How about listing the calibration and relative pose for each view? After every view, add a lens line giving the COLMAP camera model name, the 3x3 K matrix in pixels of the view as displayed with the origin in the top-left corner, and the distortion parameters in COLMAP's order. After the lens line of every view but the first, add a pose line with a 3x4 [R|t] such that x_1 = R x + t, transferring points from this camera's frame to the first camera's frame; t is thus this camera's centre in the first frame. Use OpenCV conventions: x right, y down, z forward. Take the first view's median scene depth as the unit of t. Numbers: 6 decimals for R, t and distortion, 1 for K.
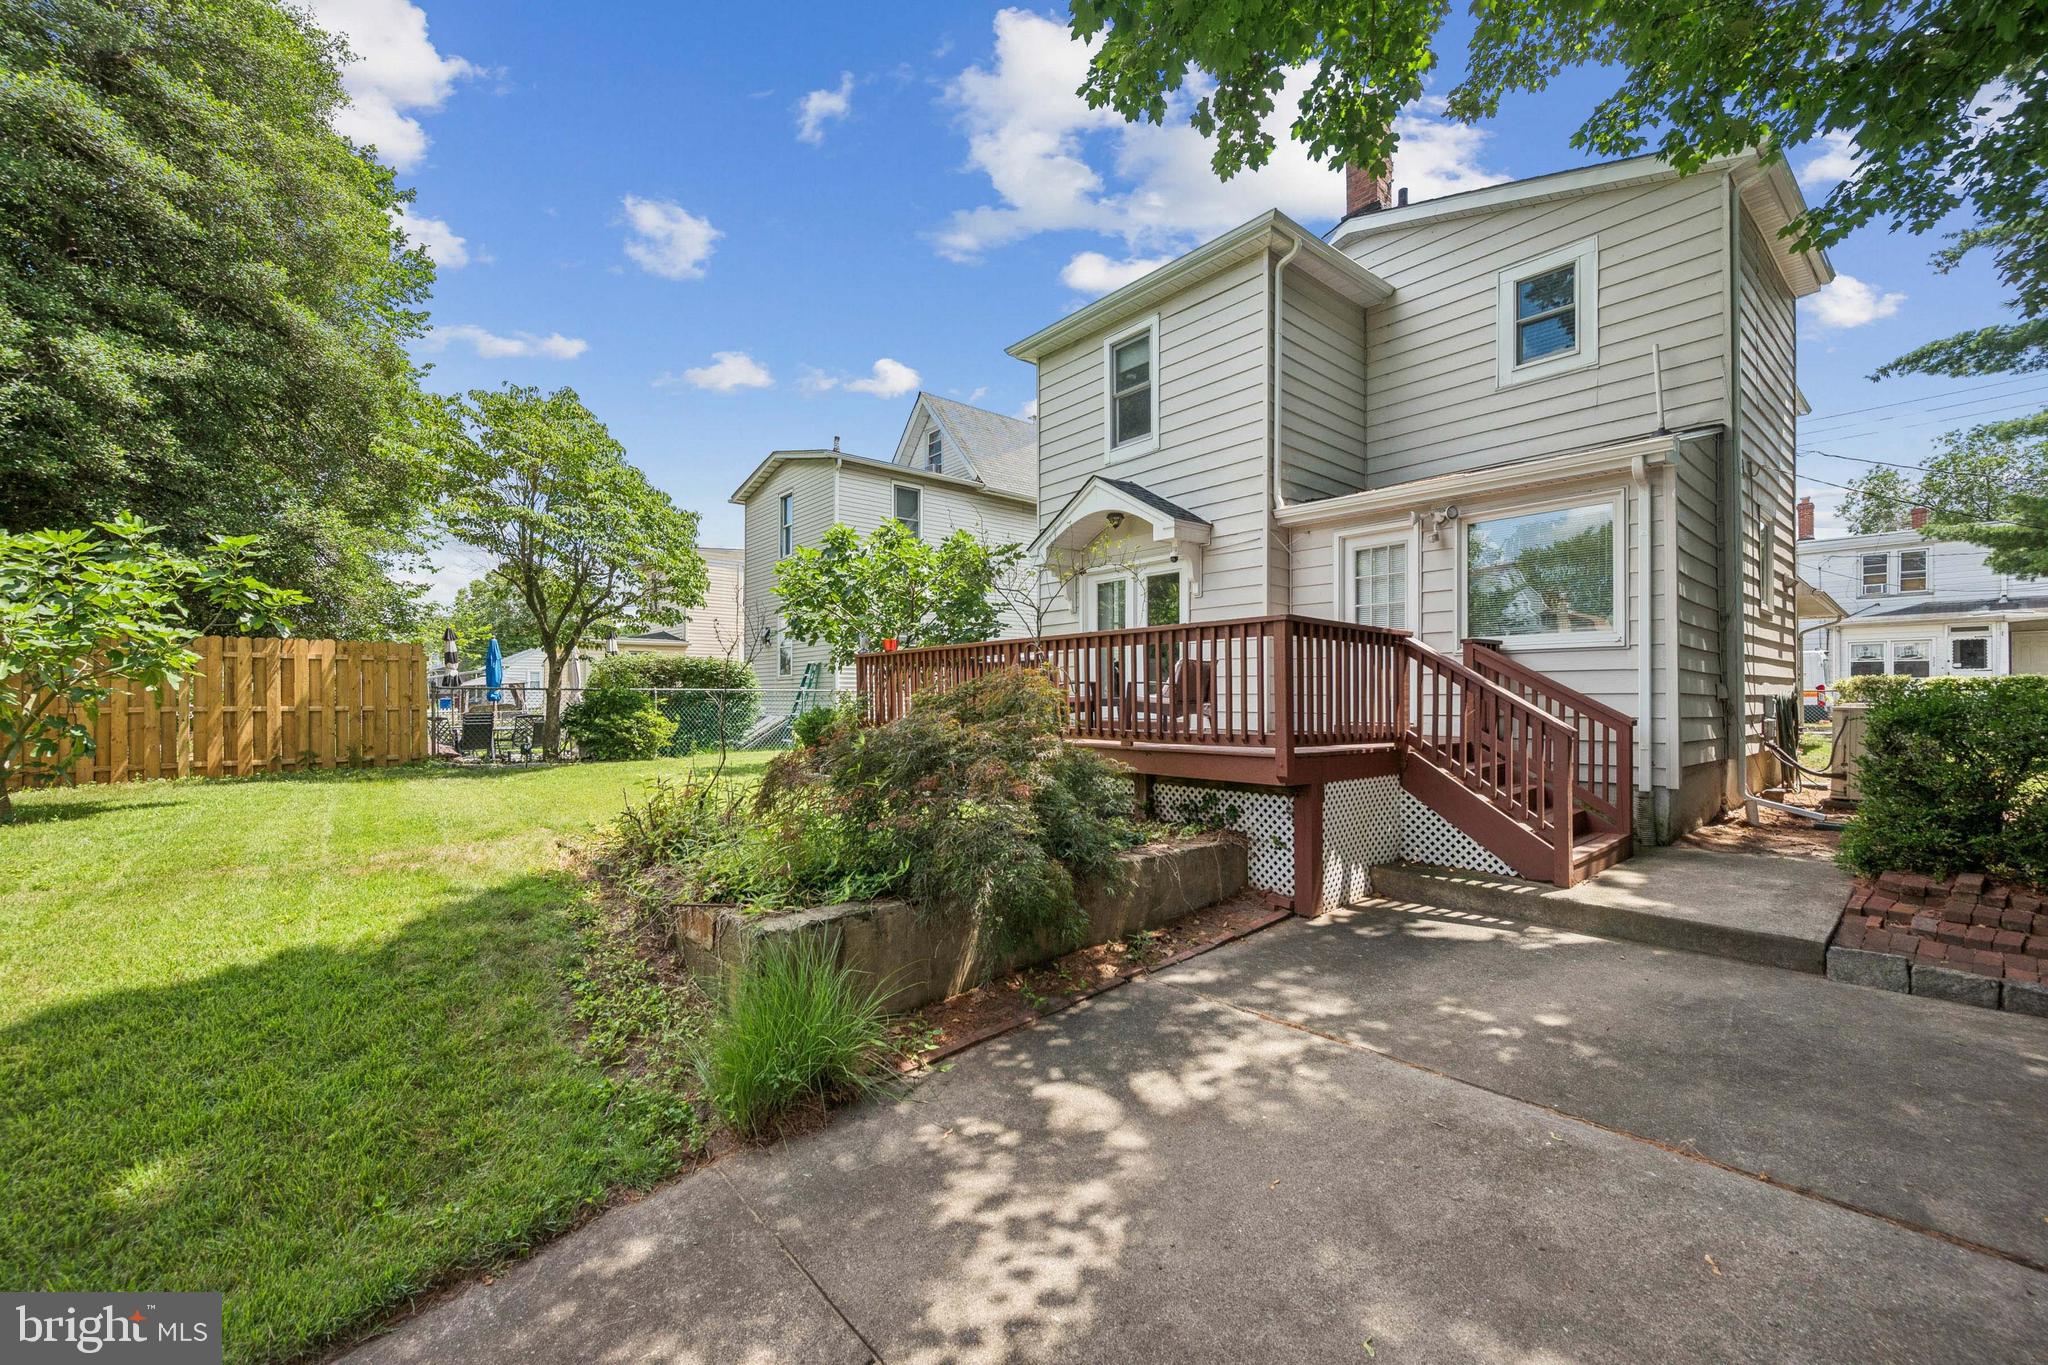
lens RADIAL K [[825.9, 0, 1018.4], [0, 825.9, 692.1], [0, 0, 1]] dist [0.000715, 0.000544]
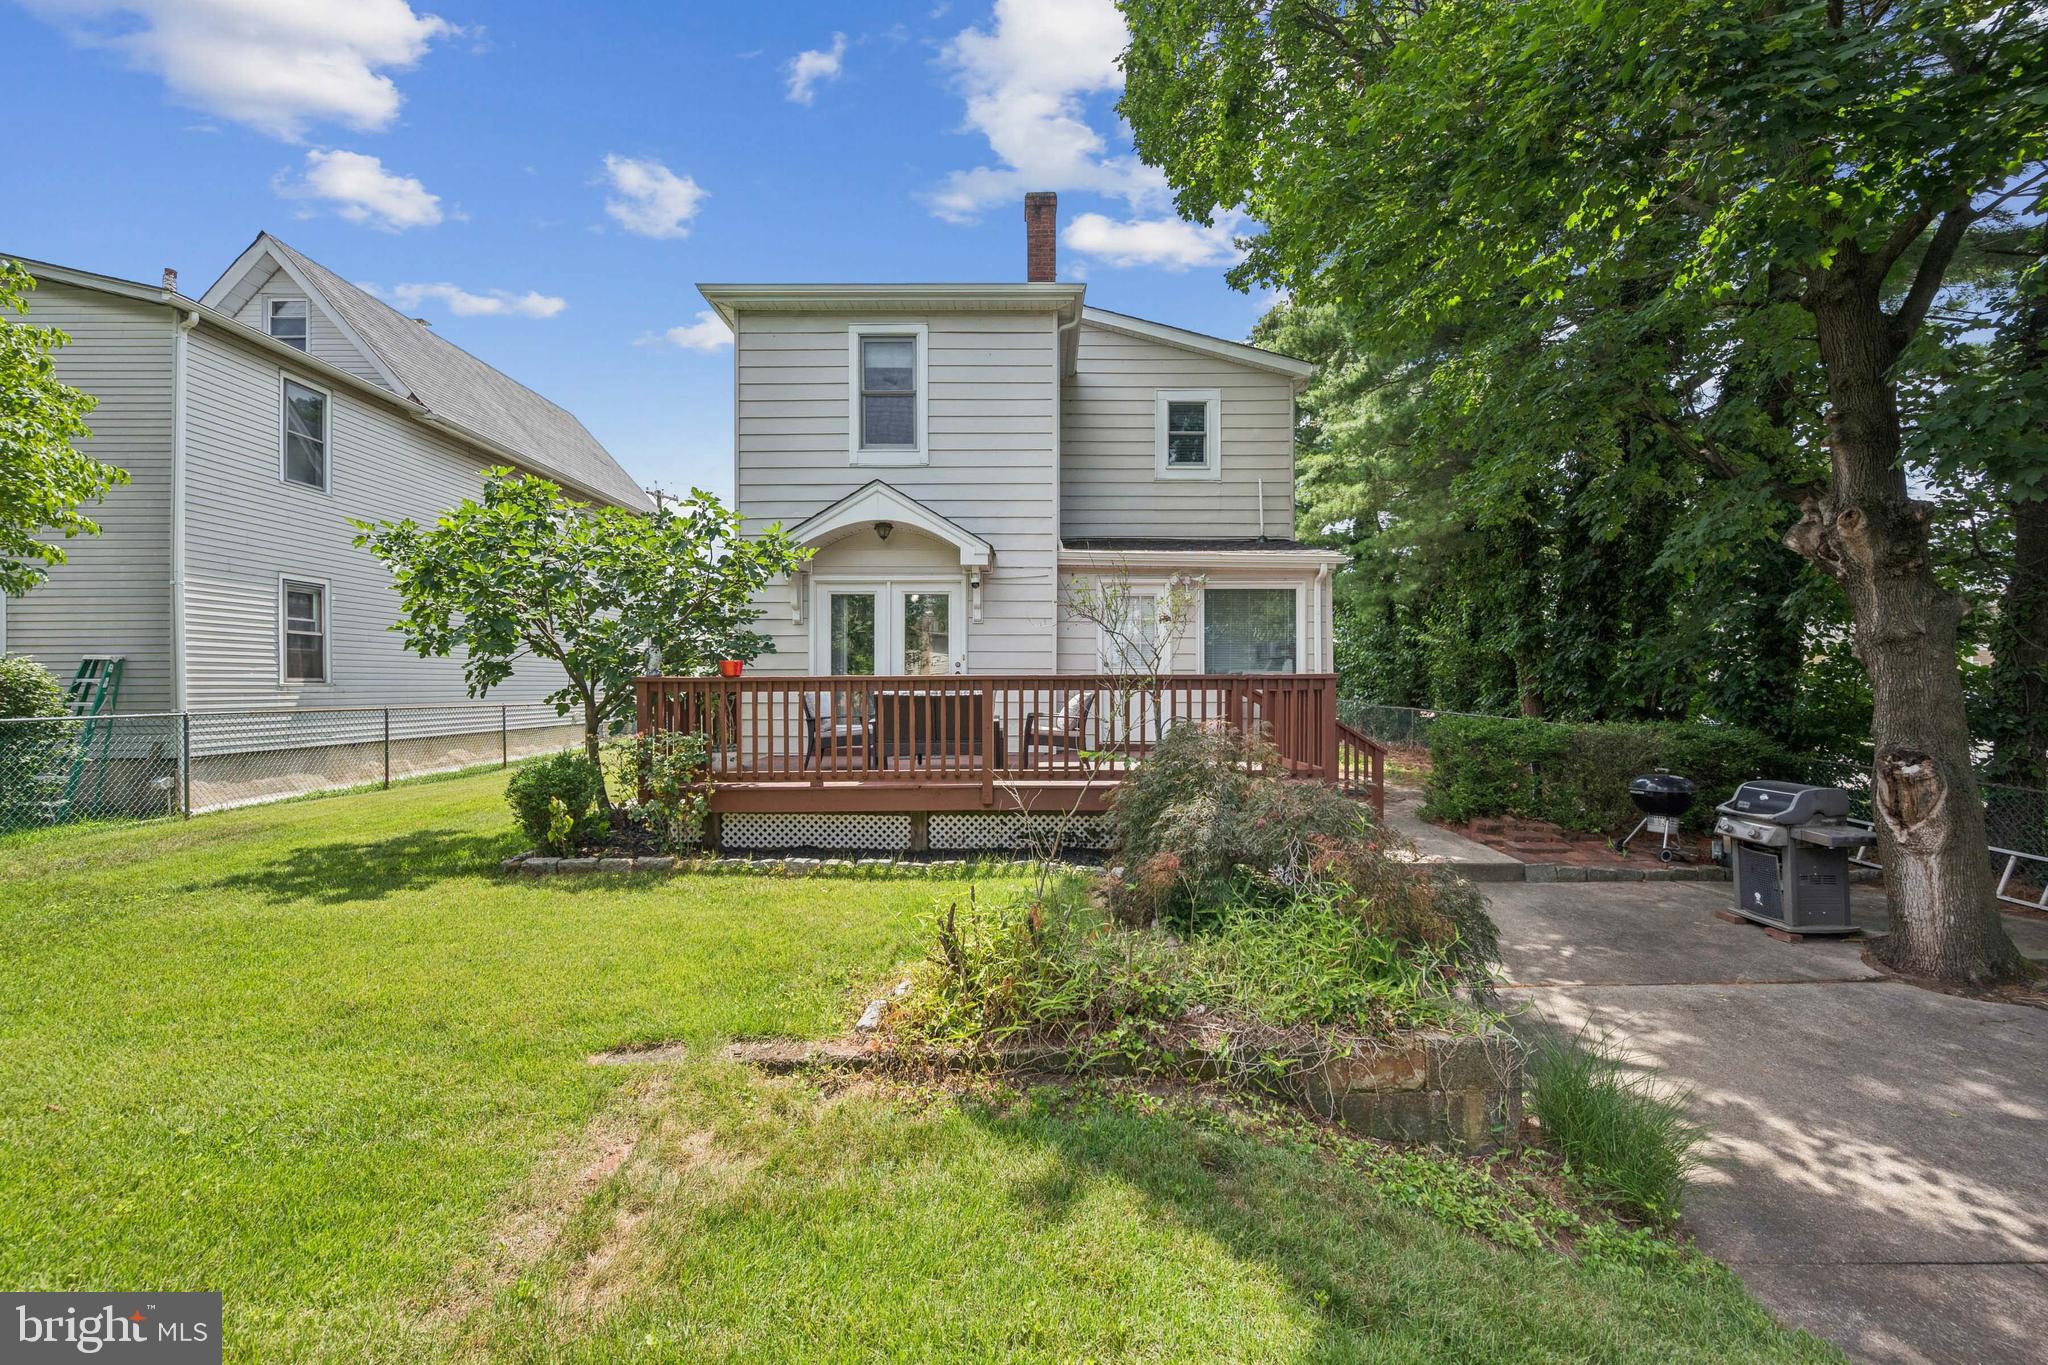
lens RADIAL K [[825.9, 0, 1021.6], [0, 825.9, 684.3], [0, 0, 1]] dist [0.000715, 0.000544]
pose [[0.635247, 0.000475, 0.772309, -1.361215], [-0.004273, 0.999987, 0.002899, -0.112756], [-0.772297, -0.005142, 0.635240, 0.815116]]
